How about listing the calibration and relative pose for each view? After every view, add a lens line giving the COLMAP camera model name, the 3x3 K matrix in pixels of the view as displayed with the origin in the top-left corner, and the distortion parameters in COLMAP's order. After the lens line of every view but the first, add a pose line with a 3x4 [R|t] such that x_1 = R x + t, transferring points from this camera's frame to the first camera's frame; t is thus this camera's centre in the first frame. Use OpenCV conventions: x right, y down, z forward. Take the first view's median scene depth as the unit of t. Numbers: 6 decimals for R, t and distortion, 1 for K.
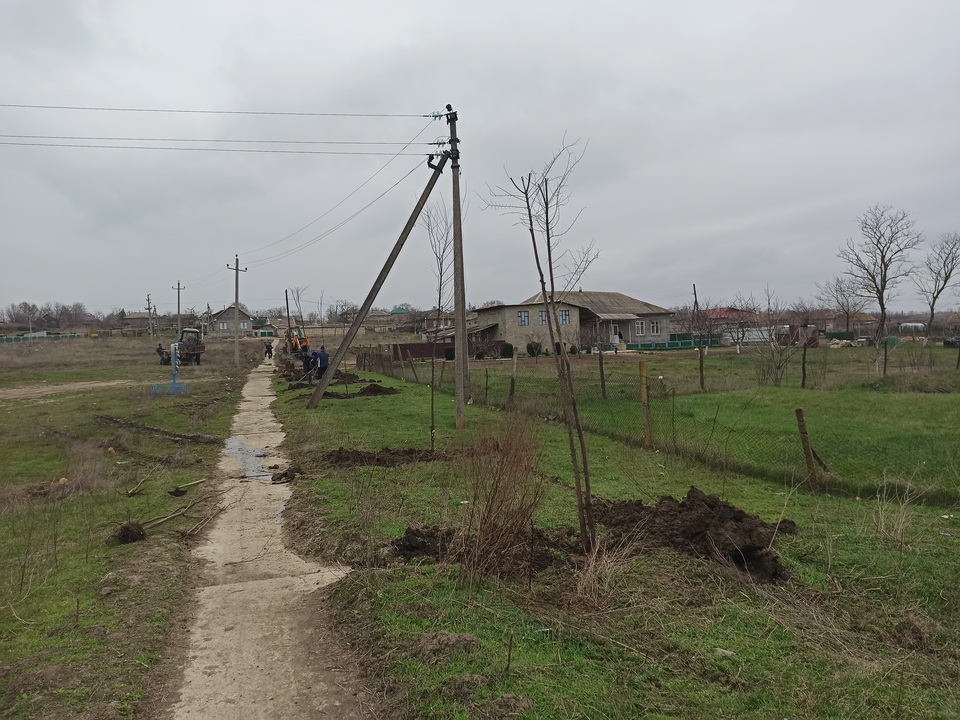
lens RADIAL K [[696.5, 0, 492.4], [0, 696.5, 362.3], [0, 0, 1]] dist [0.004796, -0.004321]
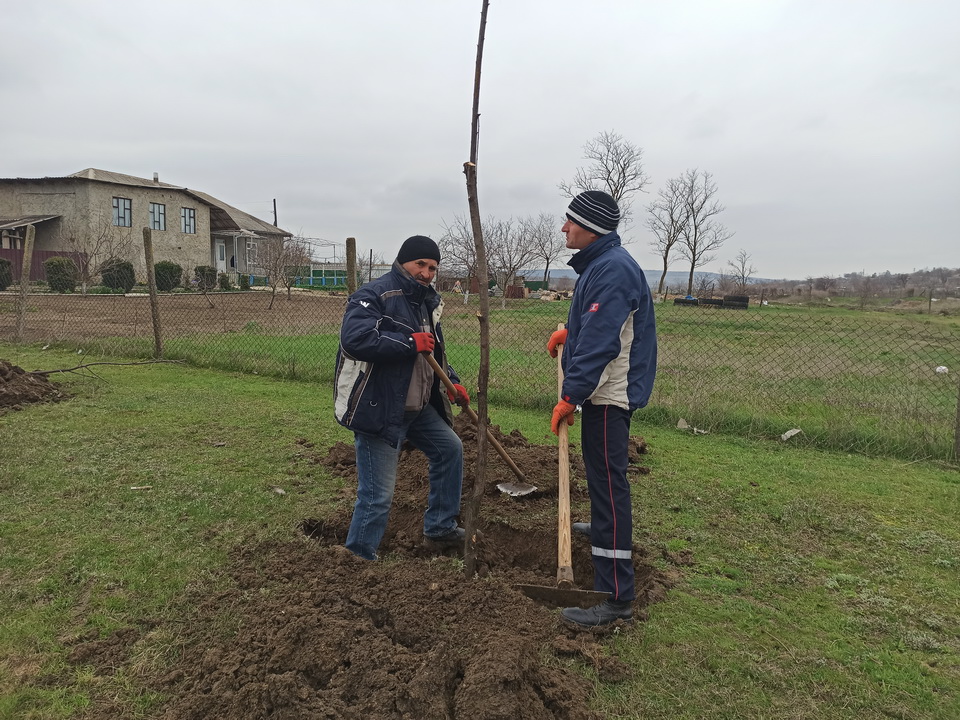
lens RADIAL K [[696.5, 0, 492.4], [0, 696.5, 362.3], [0, 0, 1]] dist [0.004796, -0.004321]
pose [[0.660135, -0.023888, 0.750767, -0.057863], [-0.041826, 0.996774, 0.068492, -0.000361], [-0.749982, -0.076616, 0.657006, 0.168308]]
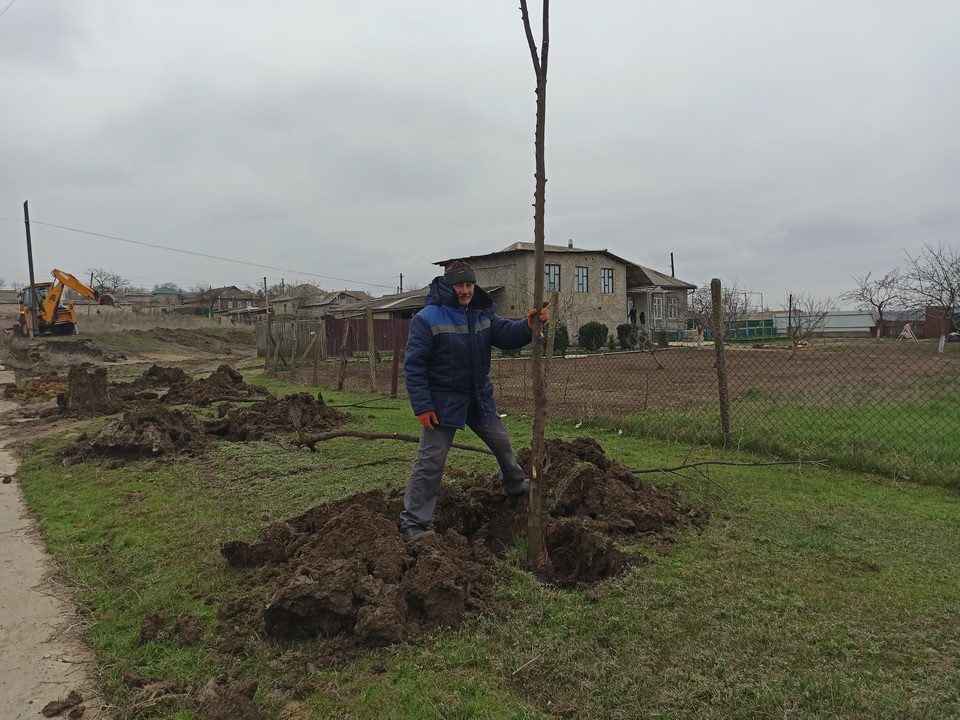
lens RADIAL K [[696.5, 0, 492.4], [0, 696.5, 362.3], [0, 0, 1]] dist [0.004796, -0.004321]
pose [[0.946912, 0.007520, 0.321404, -0.061476], [-0.010820, 0.999905, 0.008482, -0.001126], [-0.321310, -0.011509, 0.946904, 0.187140]]
